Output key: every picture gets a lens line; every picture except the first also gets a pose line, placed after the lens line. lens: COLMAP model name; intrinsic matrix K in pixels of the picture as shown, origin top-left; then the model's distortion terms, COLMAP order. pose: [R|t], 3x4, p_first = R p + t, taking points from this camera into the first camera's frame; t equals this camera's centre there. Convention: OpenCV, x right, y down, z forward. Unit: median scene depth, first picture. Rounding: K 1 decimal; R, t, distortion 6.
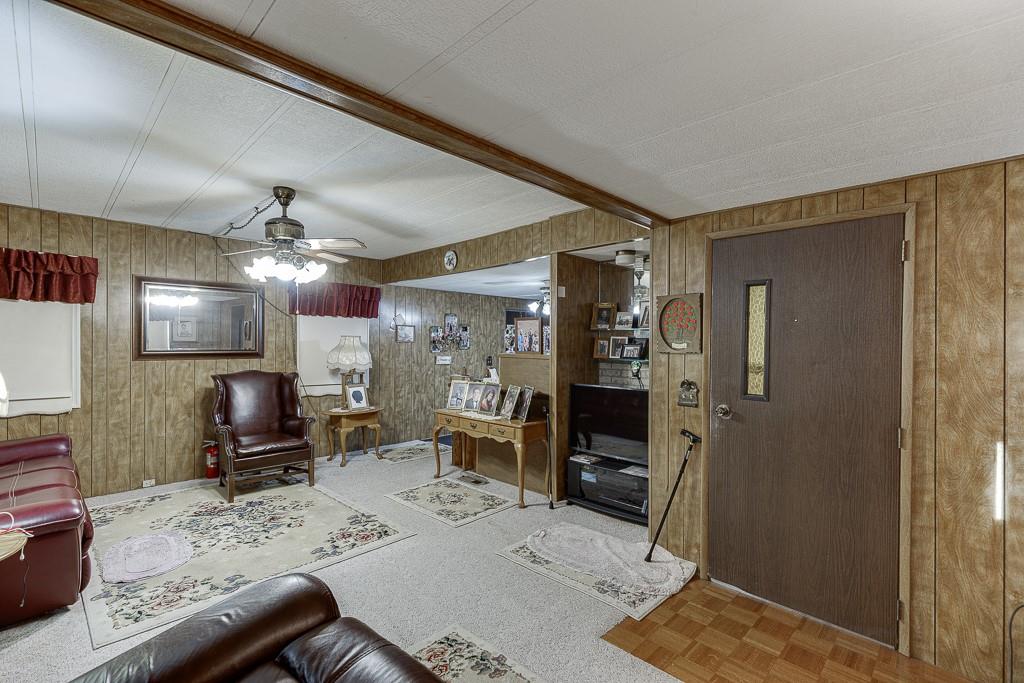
lens RADIAL K [[455.2, 0, 519.7], [0, 455.2, 345.5], [0, 0, 1]] dist [0.004055, -0.001223]
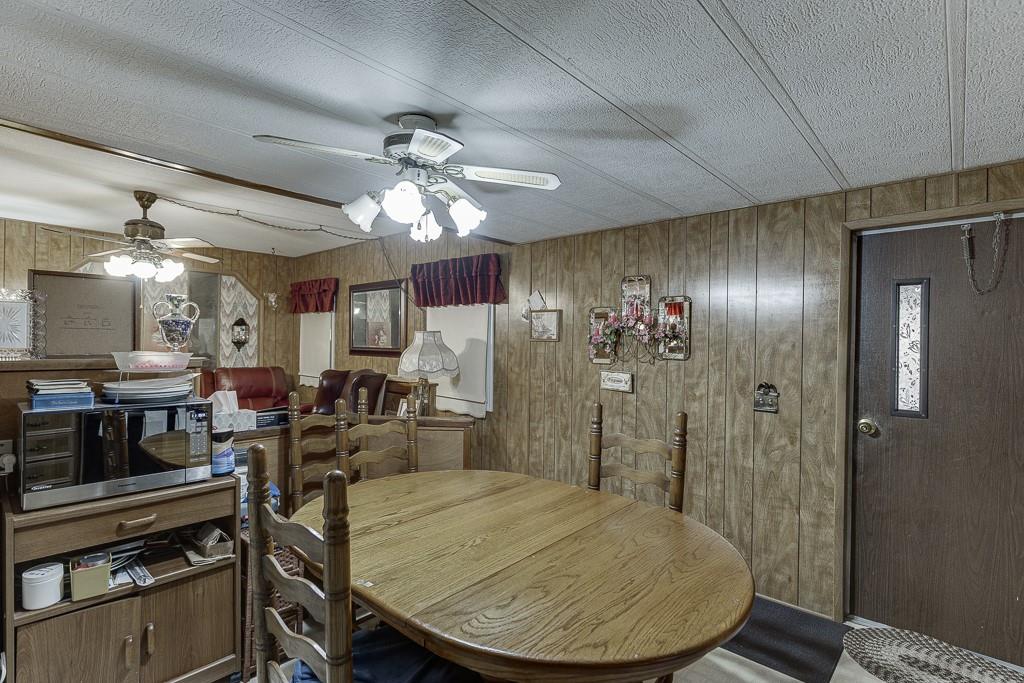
lens RADIAL K [[487.0, 0, 511.8], [0, 487.0, 341.9], [0, 0, 1]] dist [-0.005501, -0.001373]
pose [[0.035508, -0.003189, -0.999364, 0.529040], [-0.018507, 0.999821, -0.003848, -0.005046], [0.999198, 0.018632, 0.035443, 1.491129]]
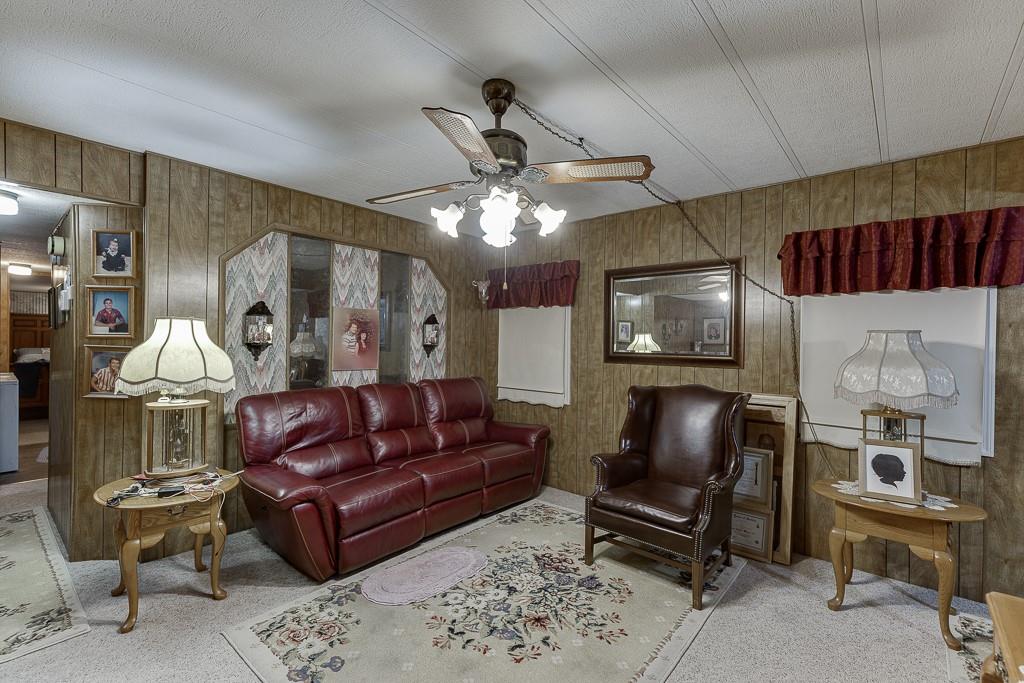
lens RADIAL K [[455.2, 0, 515.9], [0, 455.2, 343.6], [0, 0, 1]] dist [0.004055, -0.001223]
pose [[0.065712, -0.000956, -0.997838, 0.075169], [-0.018265, 0.999831, -0.002161, -0.000299], [0.997671, 0.018368, 0.065684, 0.809518]]
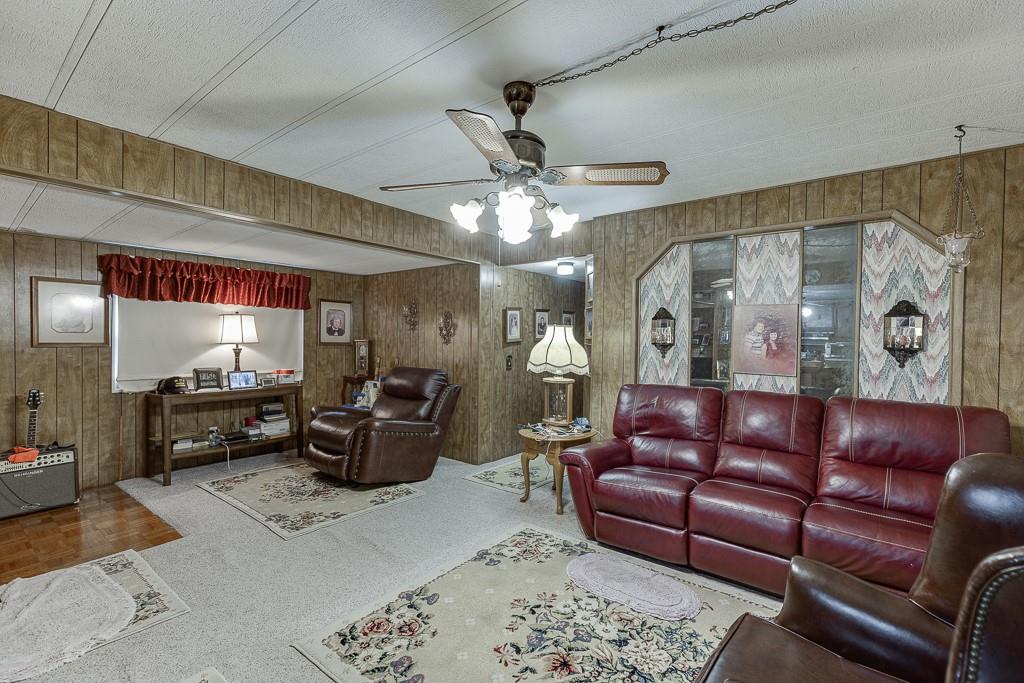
lens RADIAL K [[455.2, 0, 523.1], [0, 455.2, 344.3], [0, 0, 1]] dist [0.004055, -0.001223]
pose [[-0.993835, -0.016275, -0.109667, -0.377073], [-0.018229, 0.999692, 0.016834, -0.002726], [0.109359, 0.018729, -0.993826, 1.335360]]
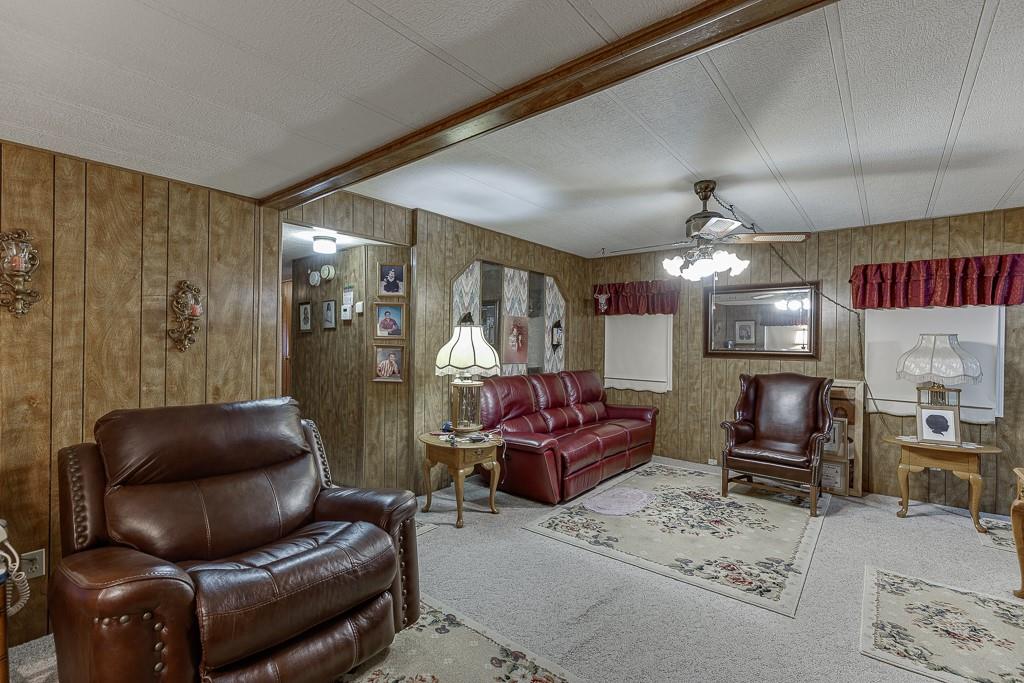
lens RADIAL K [[455.2, 0, 516.1], [0, 455.2, 342.8], [0, 0, 1]] dist [0.004055, -0.001223]
pose [[0.085169, -0.002854, -0.996362, 0.346584], [-0.017377, 0.999840, -0.004349, 0.008341], [0.996215, 0.017684, 0.085106, 0.424006]]
